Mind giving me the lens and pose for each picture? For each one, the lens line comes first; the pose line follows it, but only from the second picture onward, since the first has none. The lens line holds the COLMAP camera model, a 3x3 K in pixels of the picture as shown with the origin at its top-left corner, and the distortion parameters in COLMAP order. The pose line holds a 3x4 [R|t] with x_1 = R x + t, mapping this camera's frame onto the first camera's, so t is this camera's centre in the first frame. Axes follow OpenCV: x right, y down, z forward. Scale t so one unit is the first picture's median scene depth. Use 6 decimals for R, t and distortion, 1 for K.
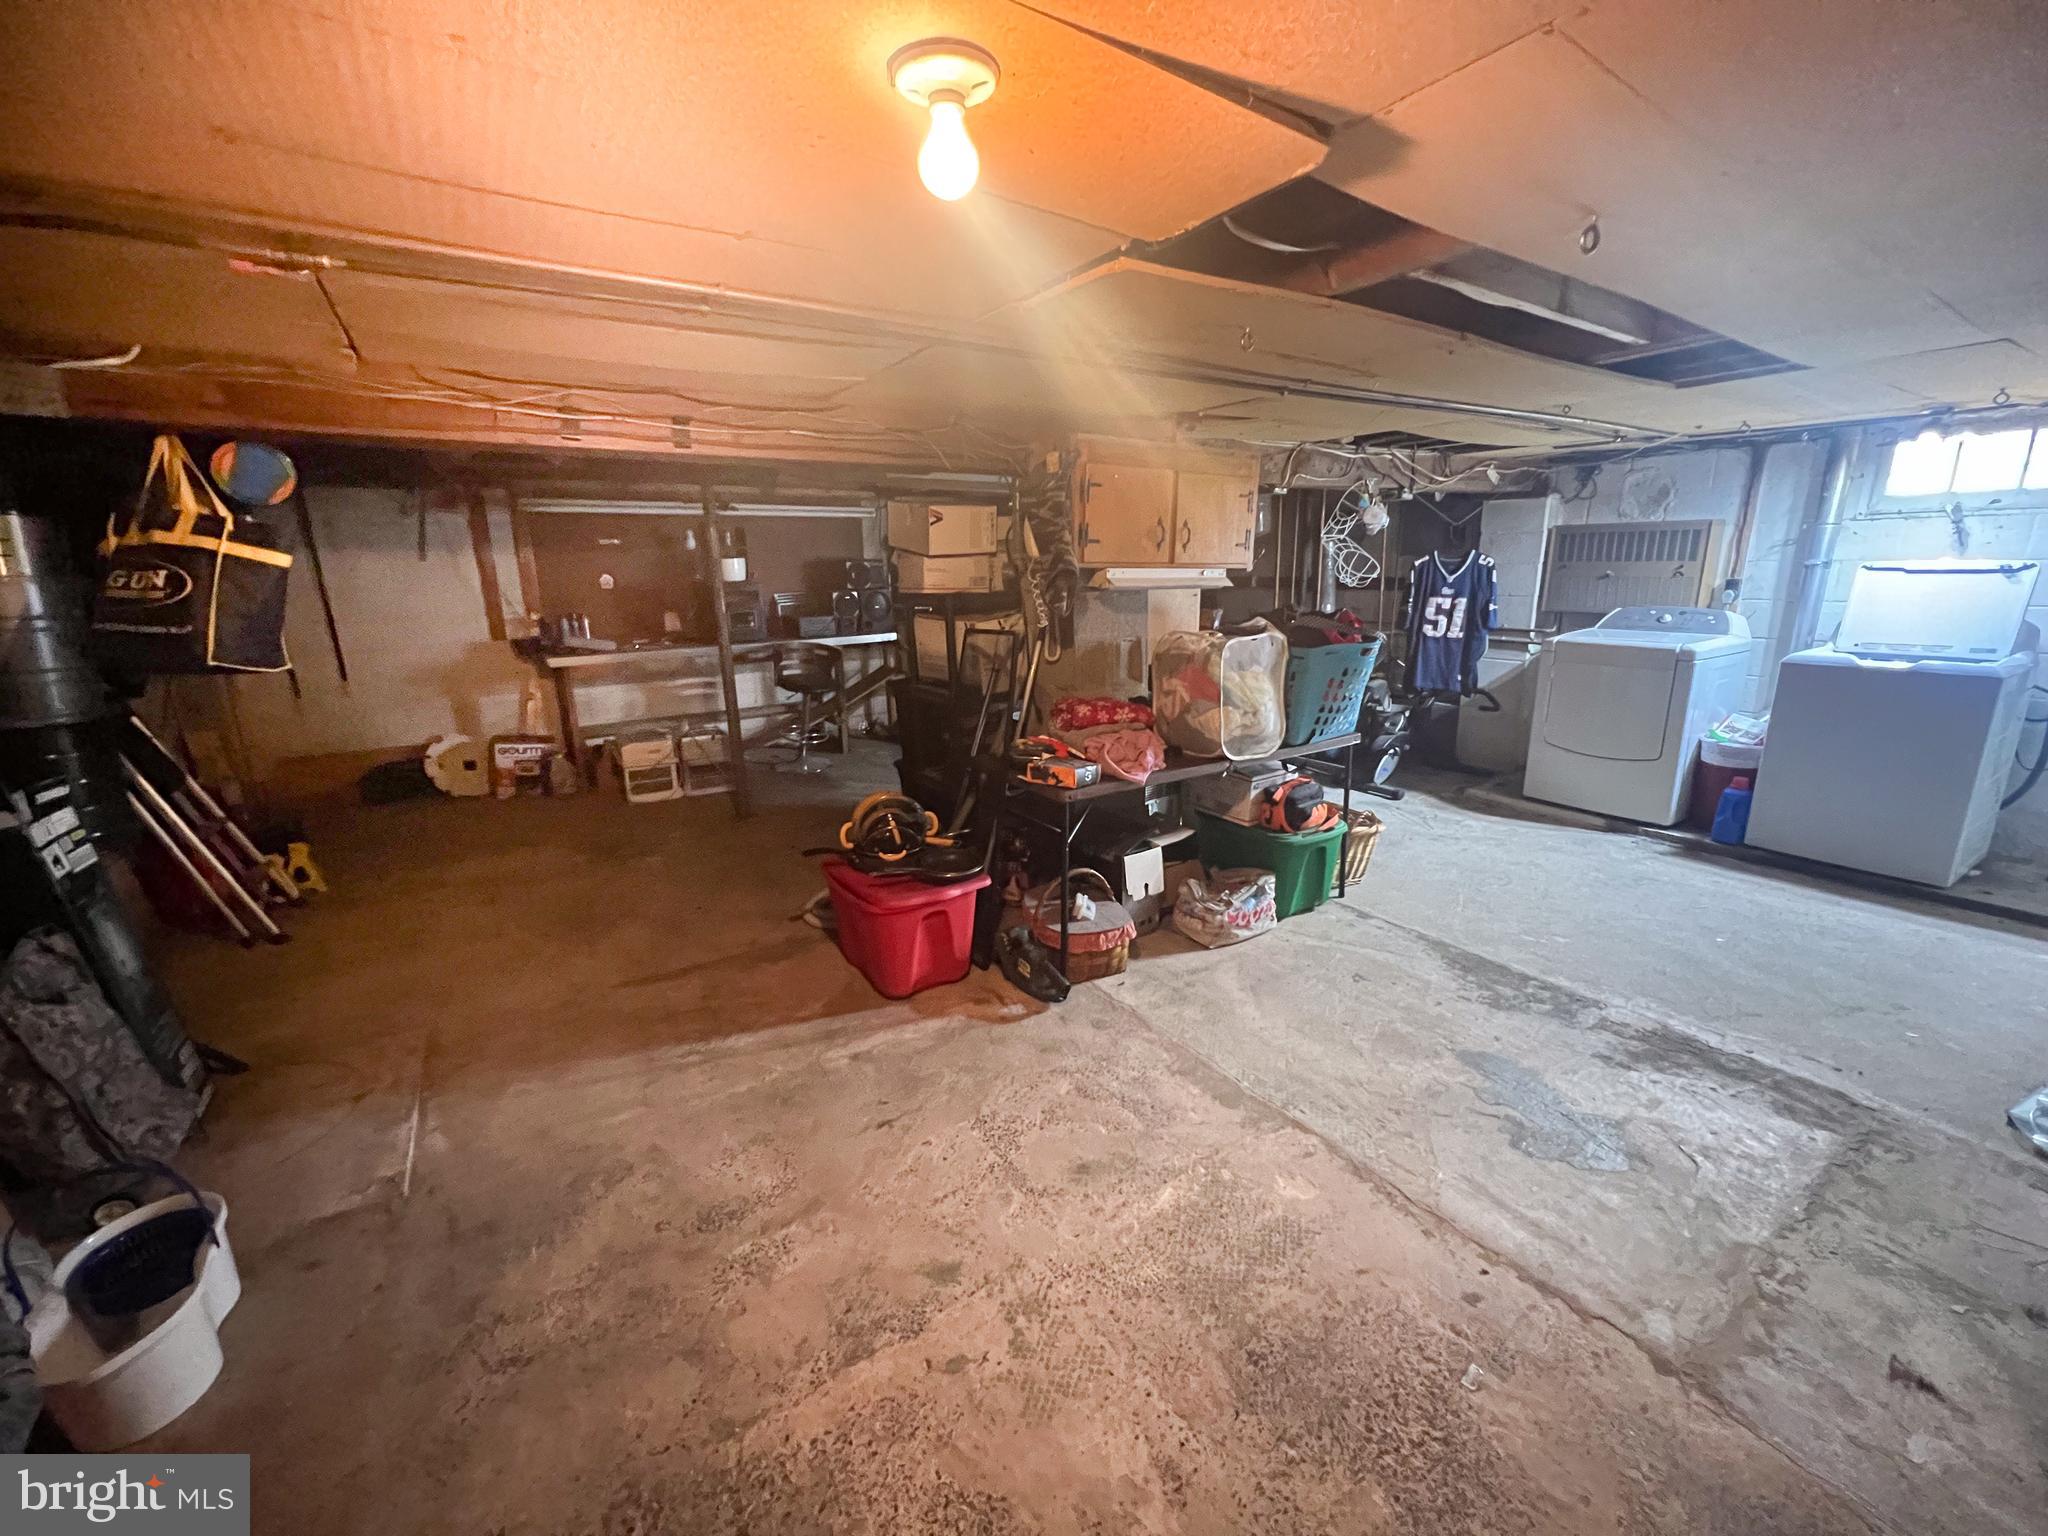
lens RADIAL K [[820.3, 0, 1030.3], [0, 820.3, 772.3], [0, 0, 1]] dist [-0.003407, 0.000325]
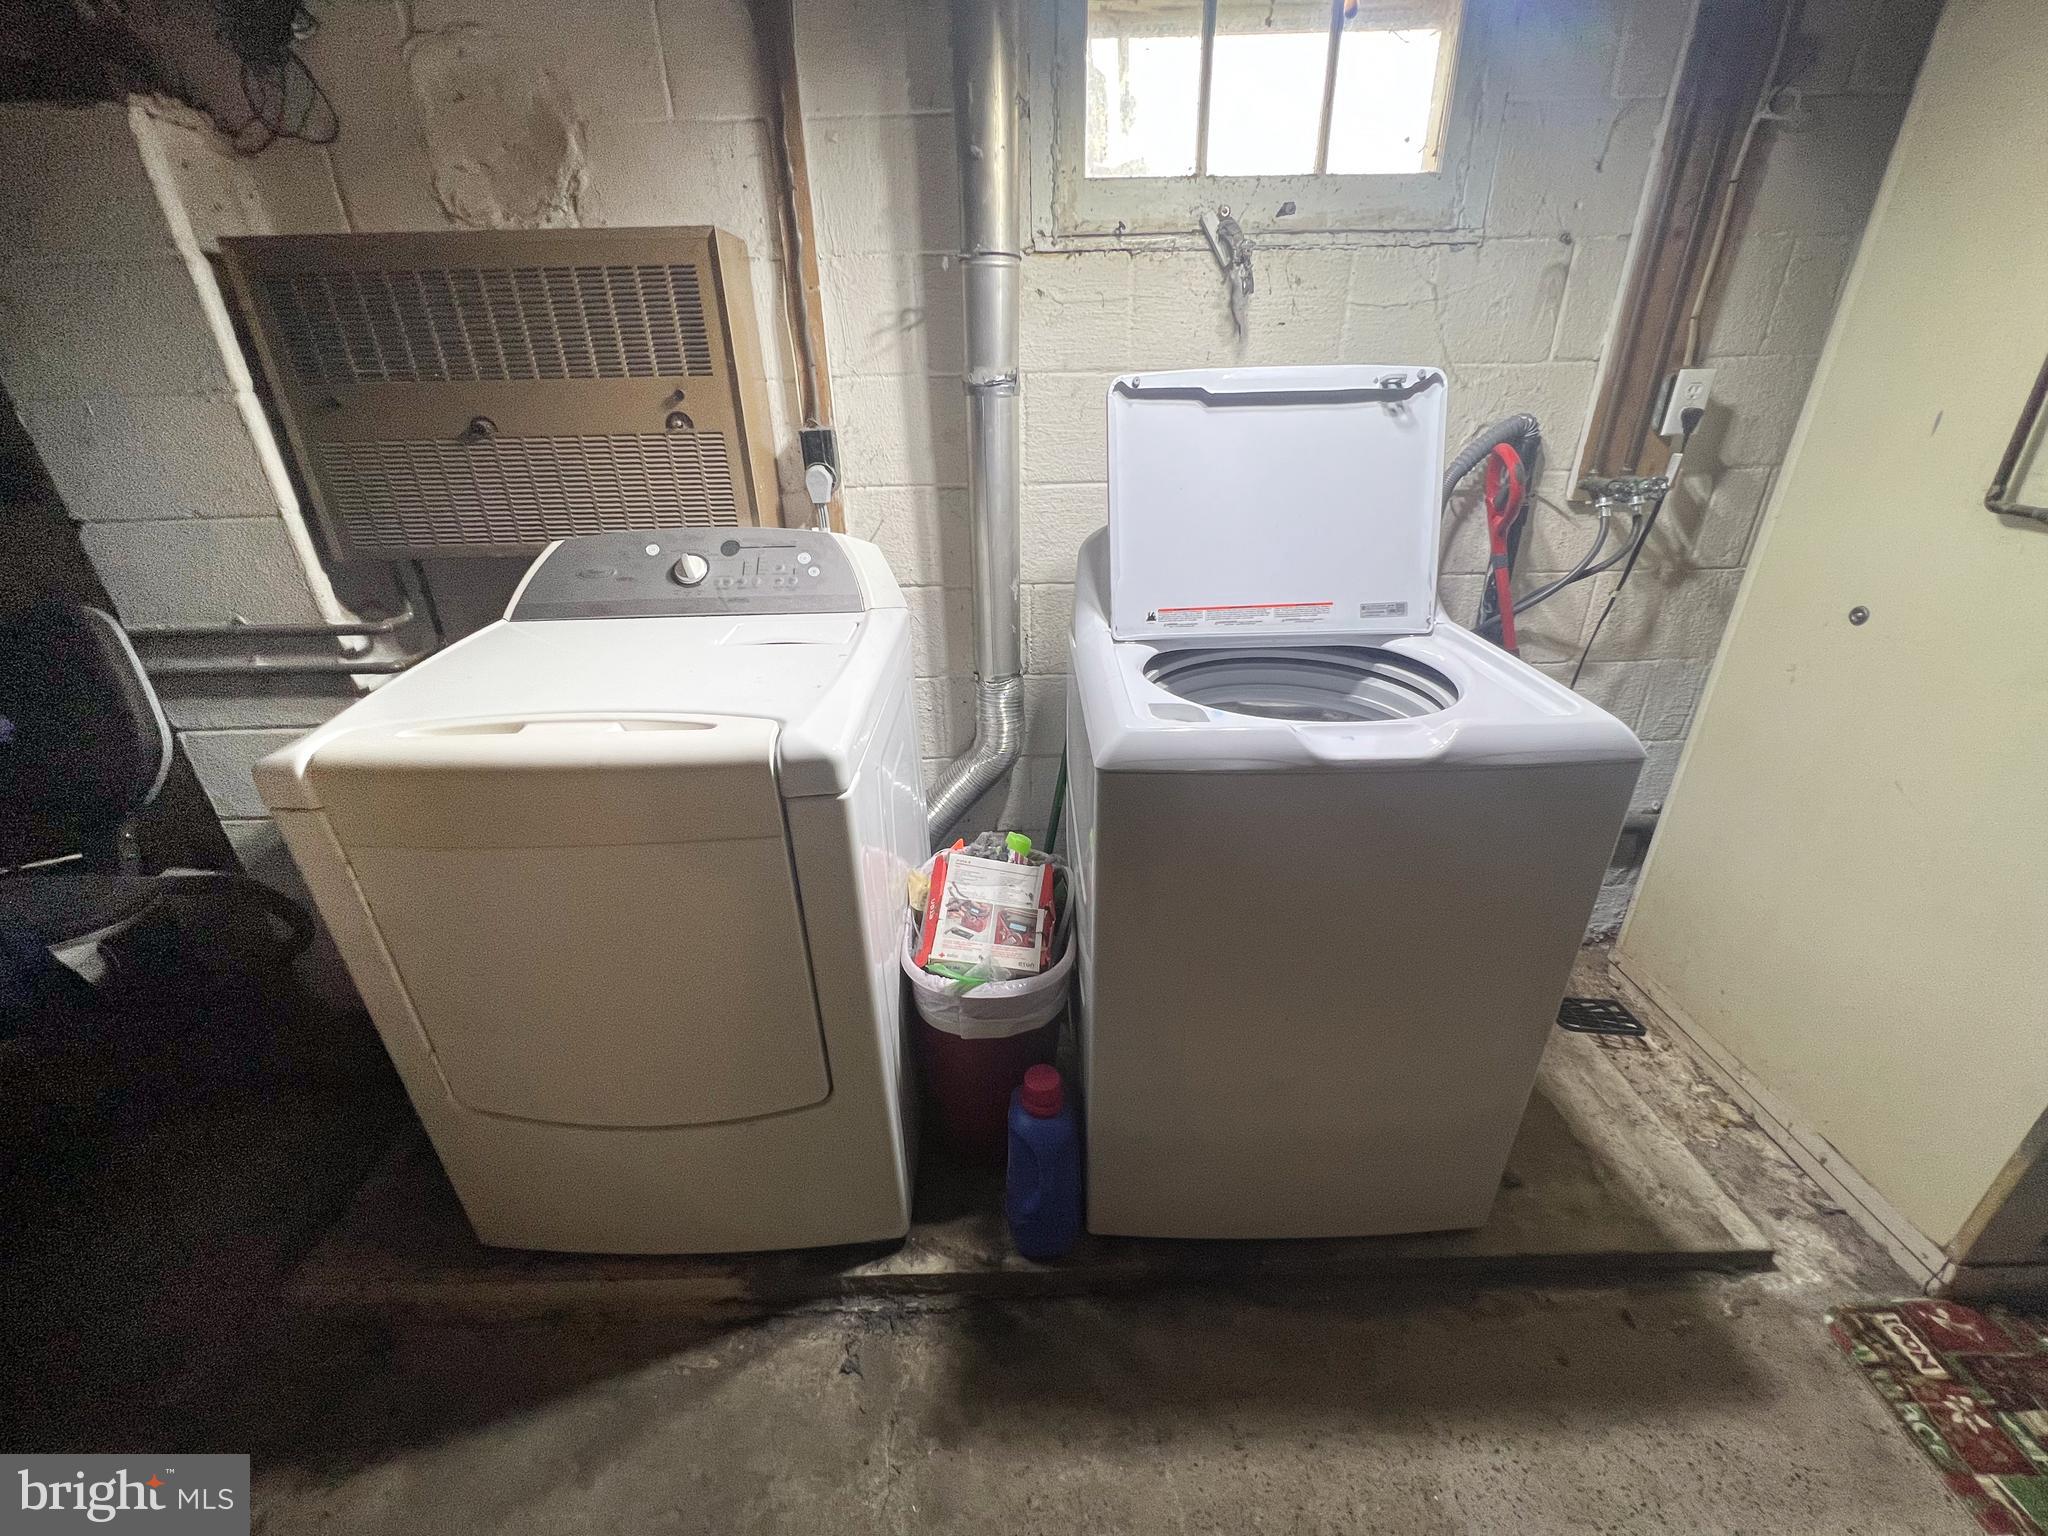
lens RADIAL K [[820.3, 0, 1021.5], [0, 820.3, 768.4], [0, 0, 1]] dist [-0.003407, 0.000325]
pose [[0.542596, -0.361266, 0.758338, 0.632416], [0.219802, 0.932398, 0.286917, -0.196664], [-0.810726, 0.011004, 0.585322, 0.779564]]
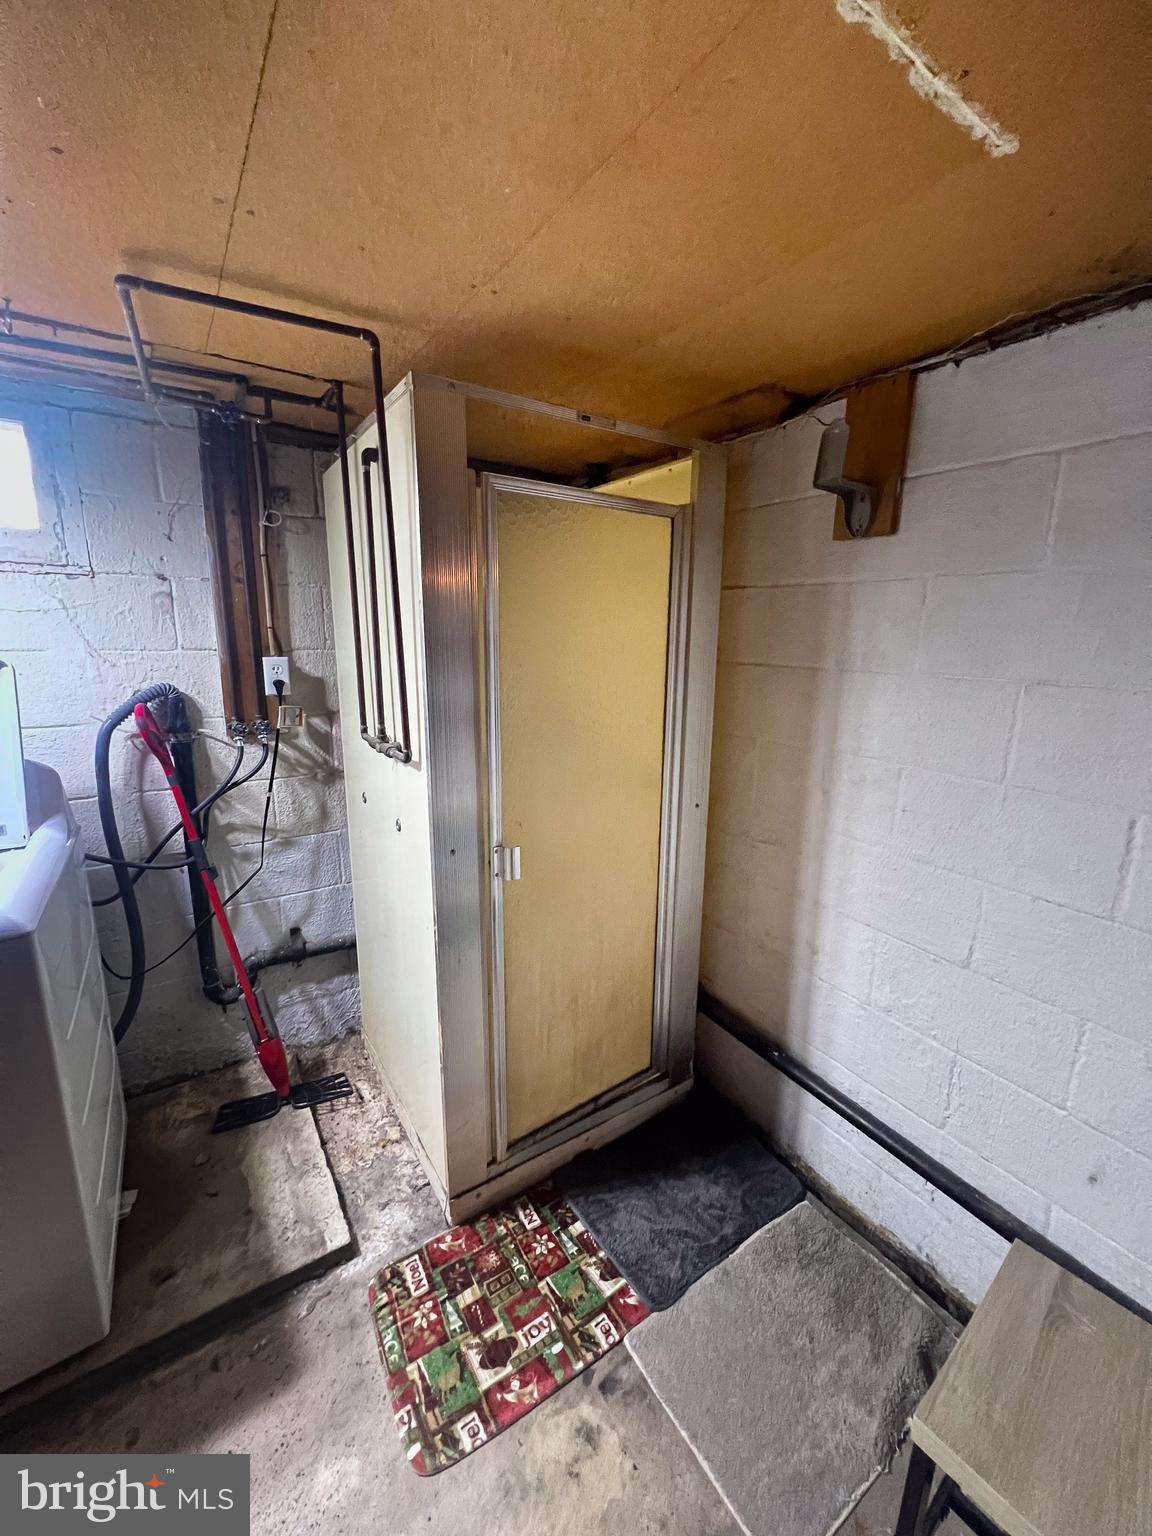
lens RADIAL K [[619.2, 0, 580.8], [0, 619.2, 766.1], [0, 0, 1]] dist [0.001895, 0.000476]
pose [[0.001220, -0.193111, 0.981176, 0.675937], [0.230131, 0.954896, 0.187653, -0.155593], [-0.973159, 0.225570, 0.045606, 0.559961]]
